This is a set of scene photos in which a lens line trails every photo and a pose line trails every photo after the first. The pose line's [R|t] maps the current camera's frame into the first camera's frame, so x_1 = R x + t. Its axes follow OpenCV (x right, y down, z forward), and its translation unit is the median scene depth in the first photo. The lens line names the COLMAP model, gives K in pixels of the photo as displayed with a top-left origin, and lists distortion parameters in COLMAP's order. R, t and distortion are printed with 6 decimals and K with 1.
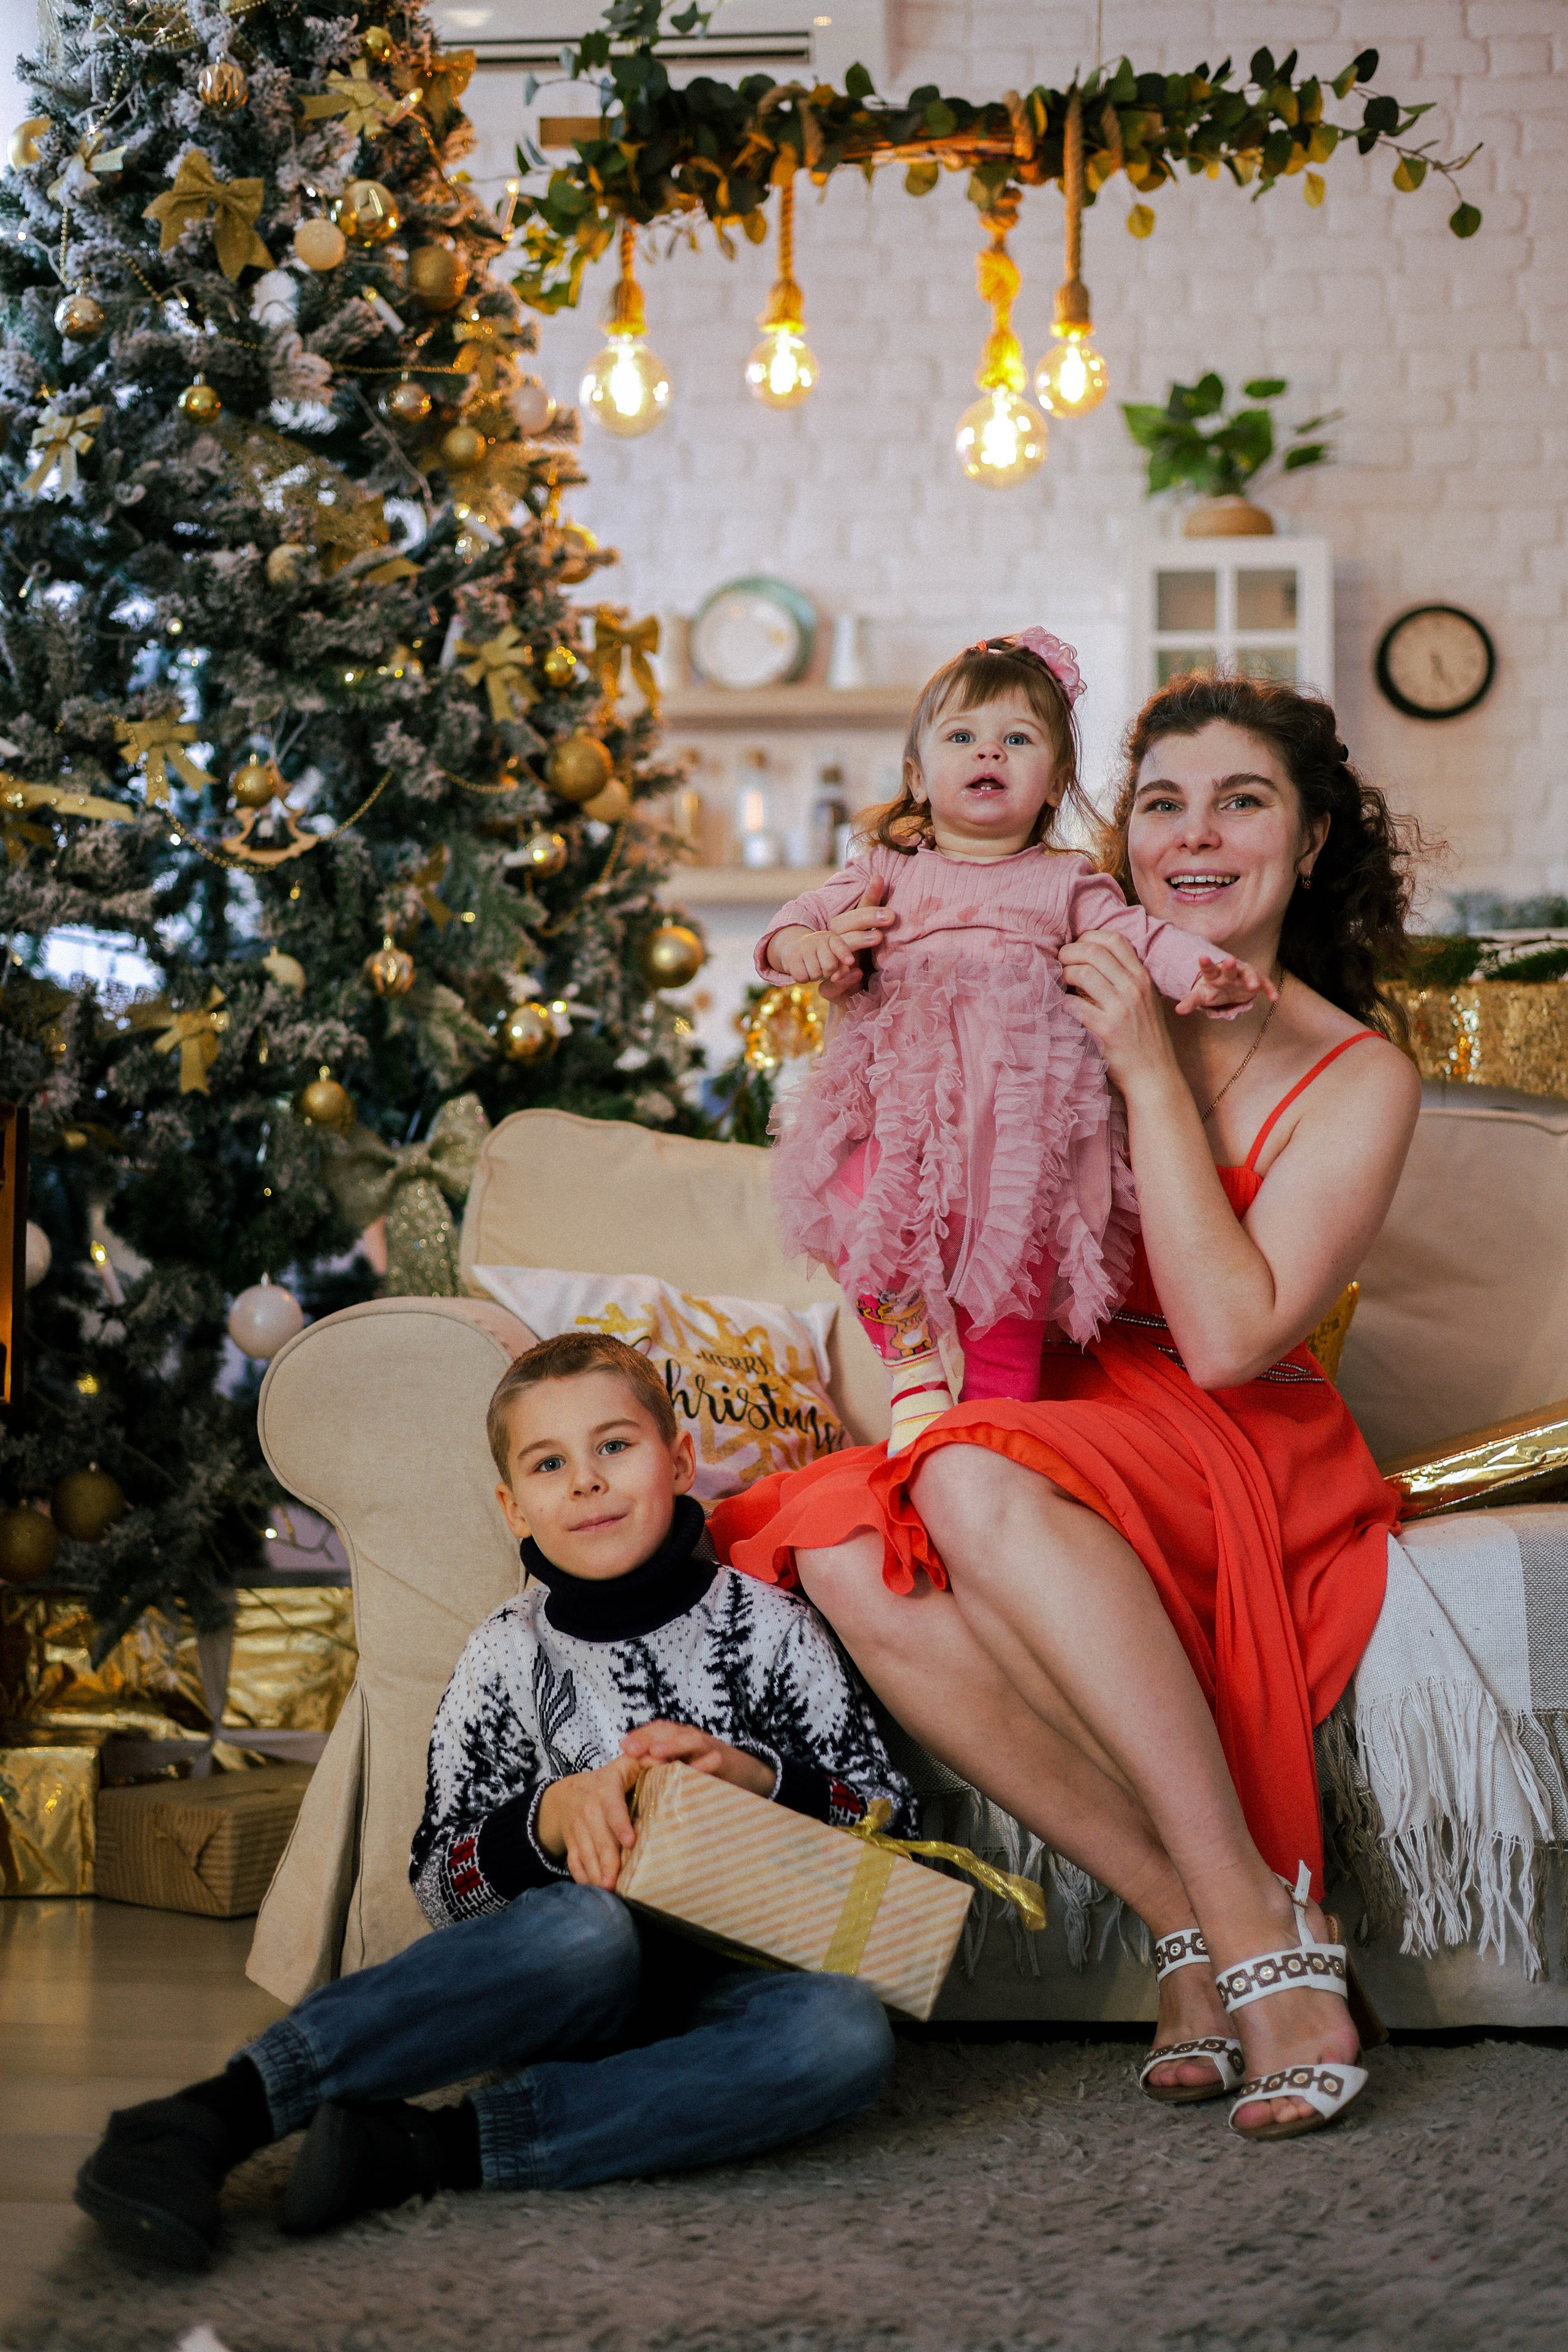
lens RADIAL K [[3273.1, 0, 796.1], [0, 3273.1, 1184.2], [0, 0, 1]] dist [0.046386, -0.259946]
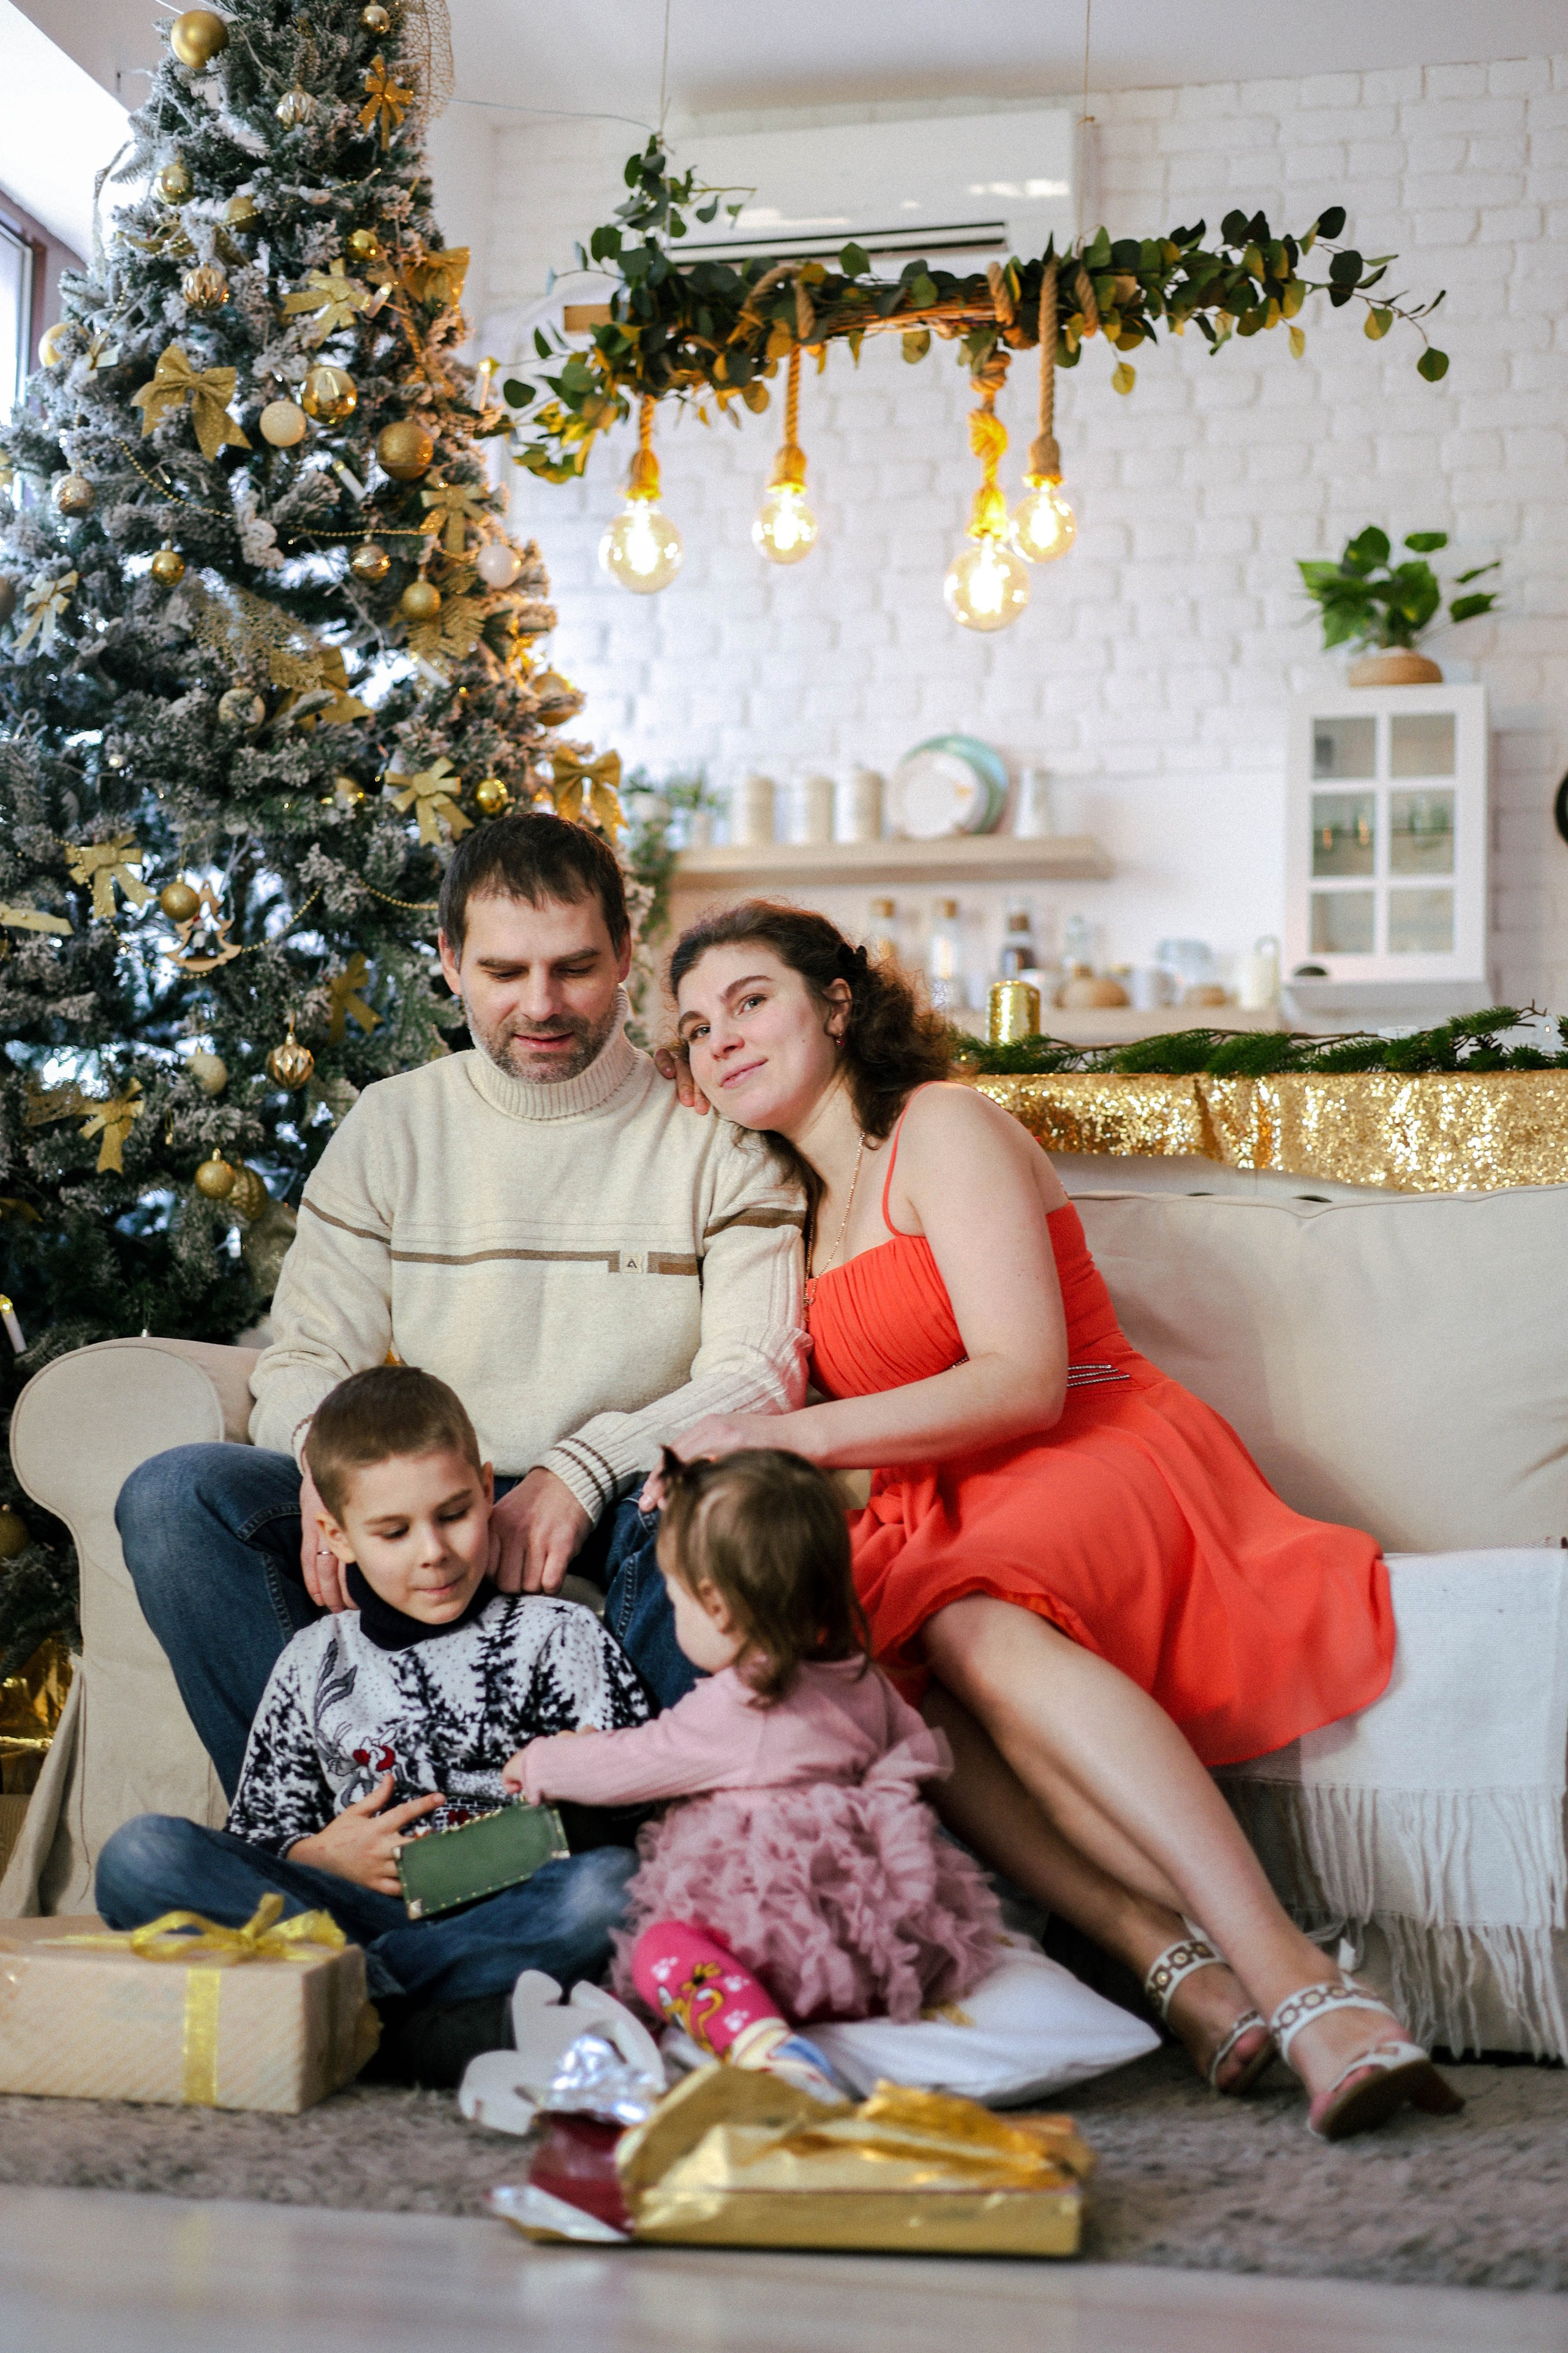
lens RADIAL K [[3274.2, 0, 796.1], [0, 3274.2, 1184.8], [0, 0, 1]] dist [0.046386, -0.259946]
pose [[0.984098, 0.004012, -0.177580, 0.213604], [-0.014447, 0.998241, -0.057506, 0.032268], [0.177036, 0.059157, 0.982425, -0.049375]]
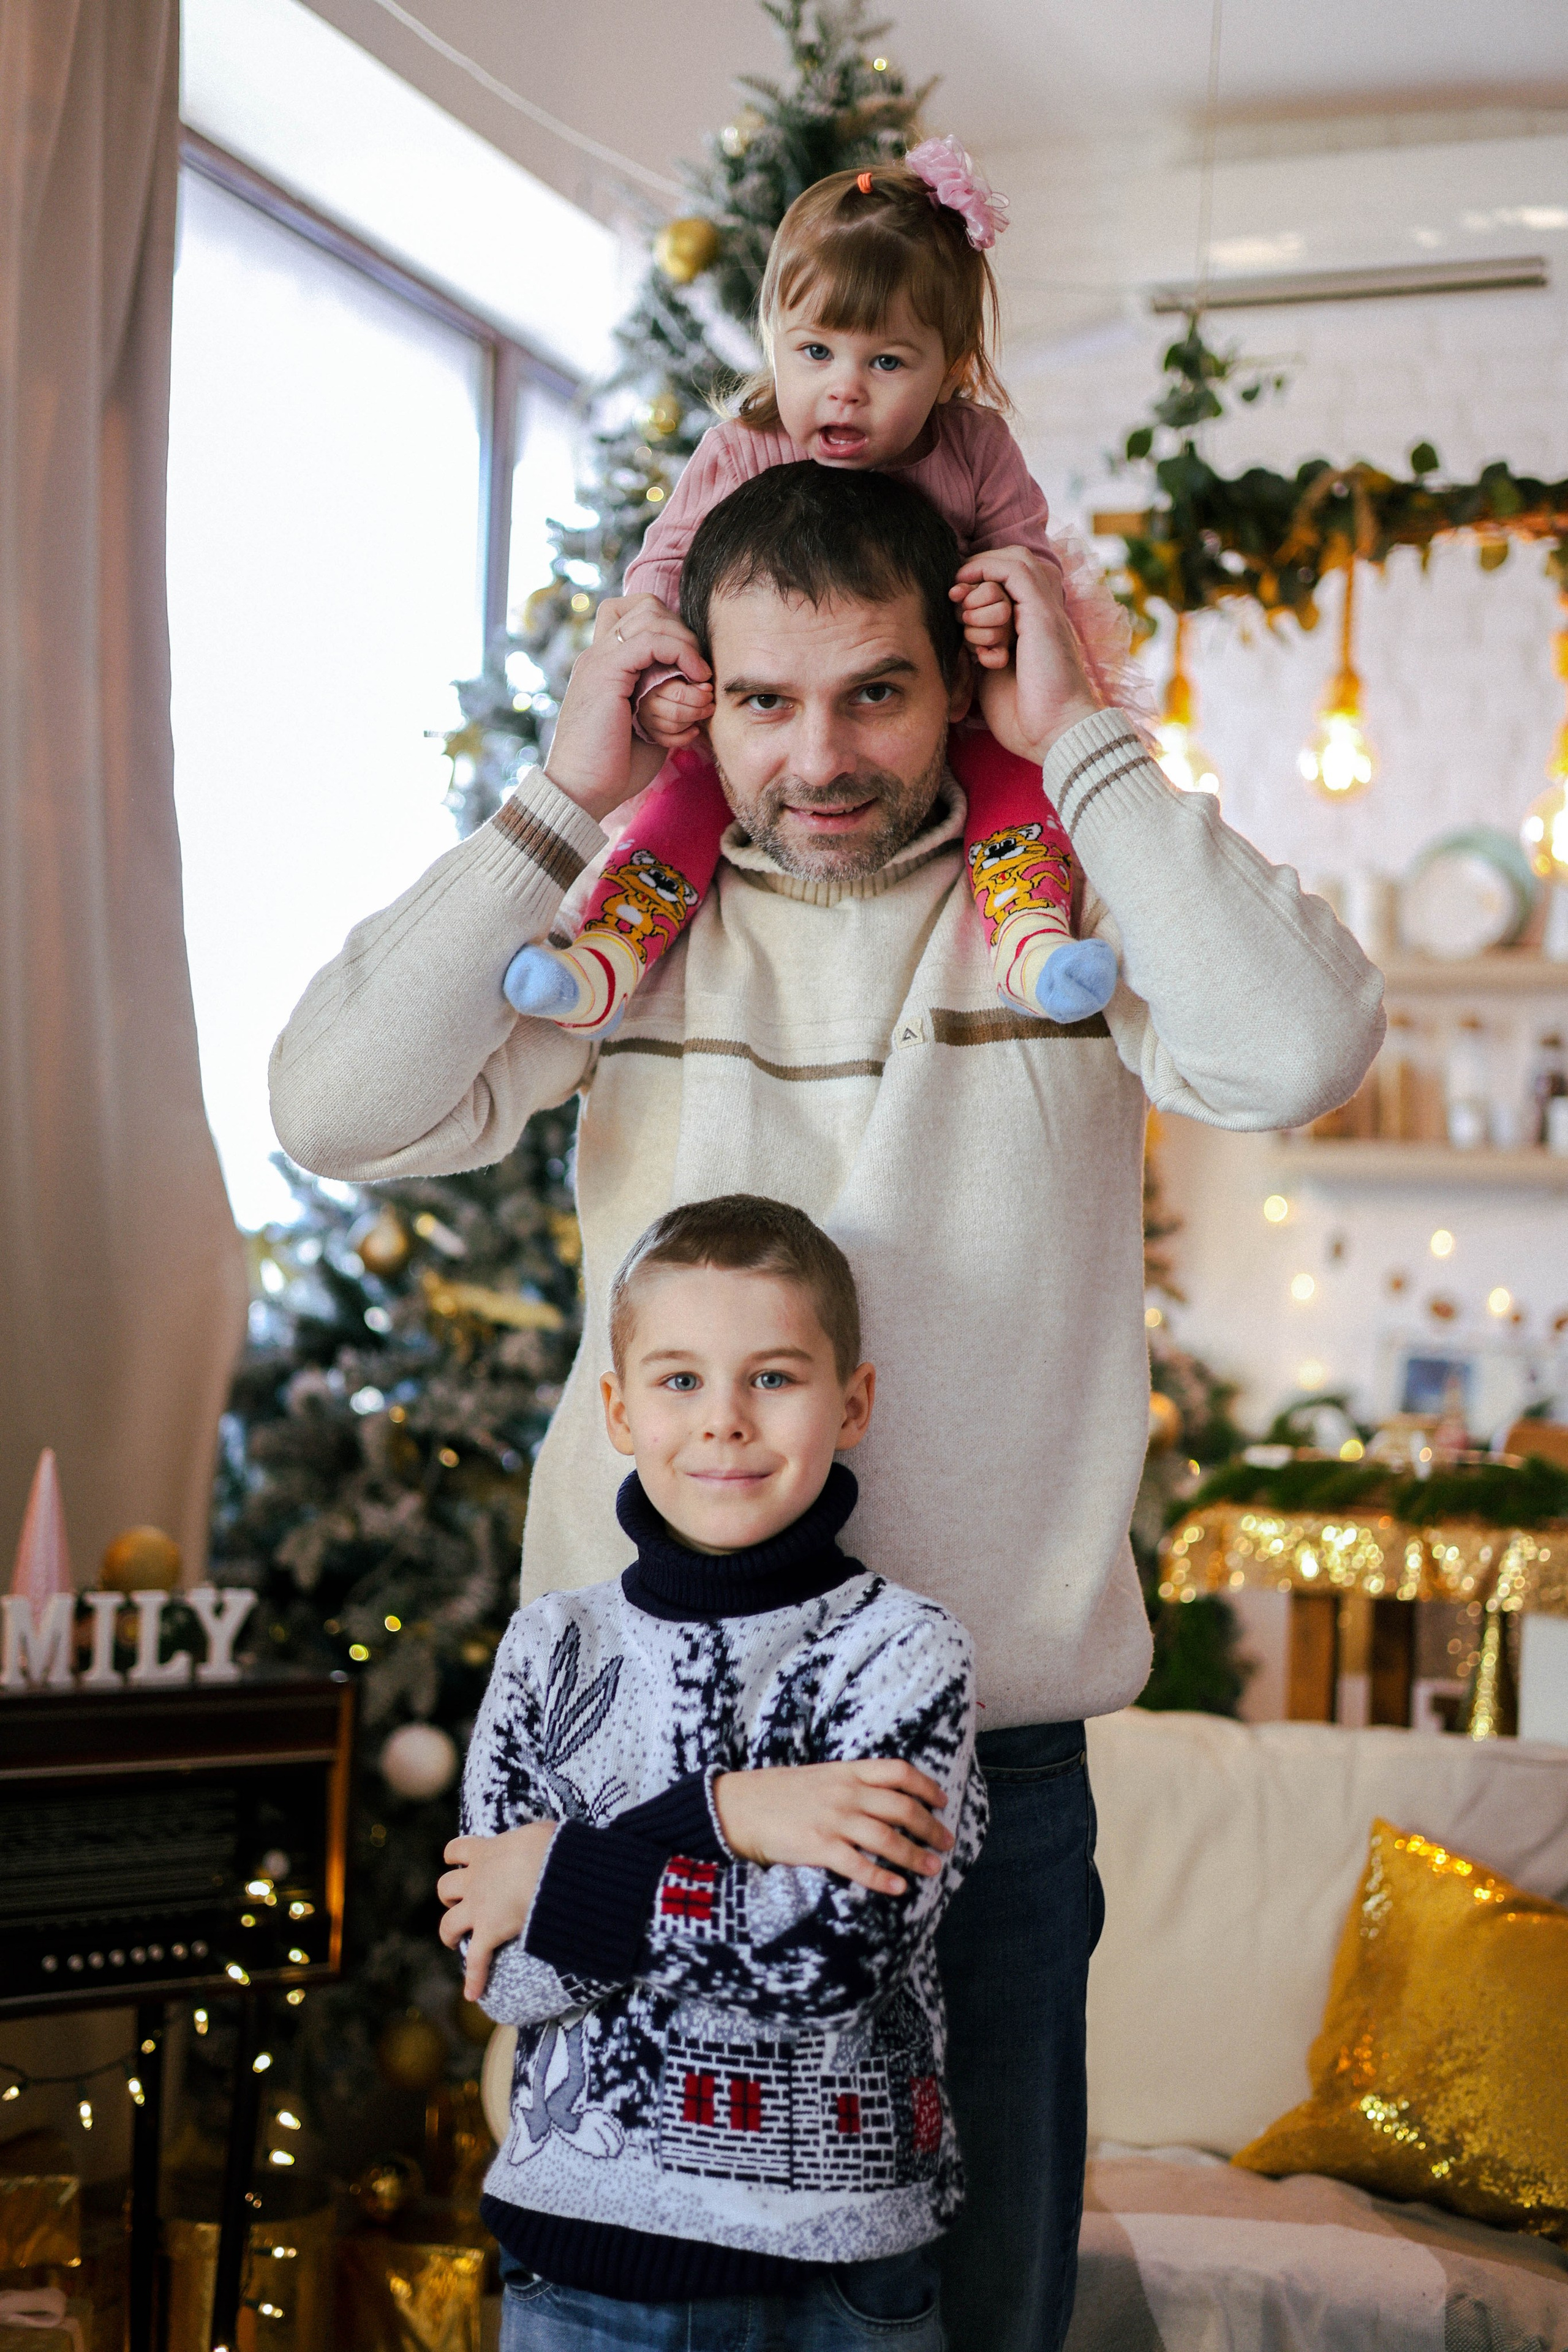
lens RADIAL K [[3321.2, 0, 802.8], [0, 3321.2, 1170.0], [0, 0, 1]] dist [0.027700, -0.109674]
pose [[0.954926, 0.024333, -0.295844, 0.151391], [-0.025207, 0.999682, 0.000862, -0.141686], [0.295770, 0.006634, 0.955236, 0.037468]]
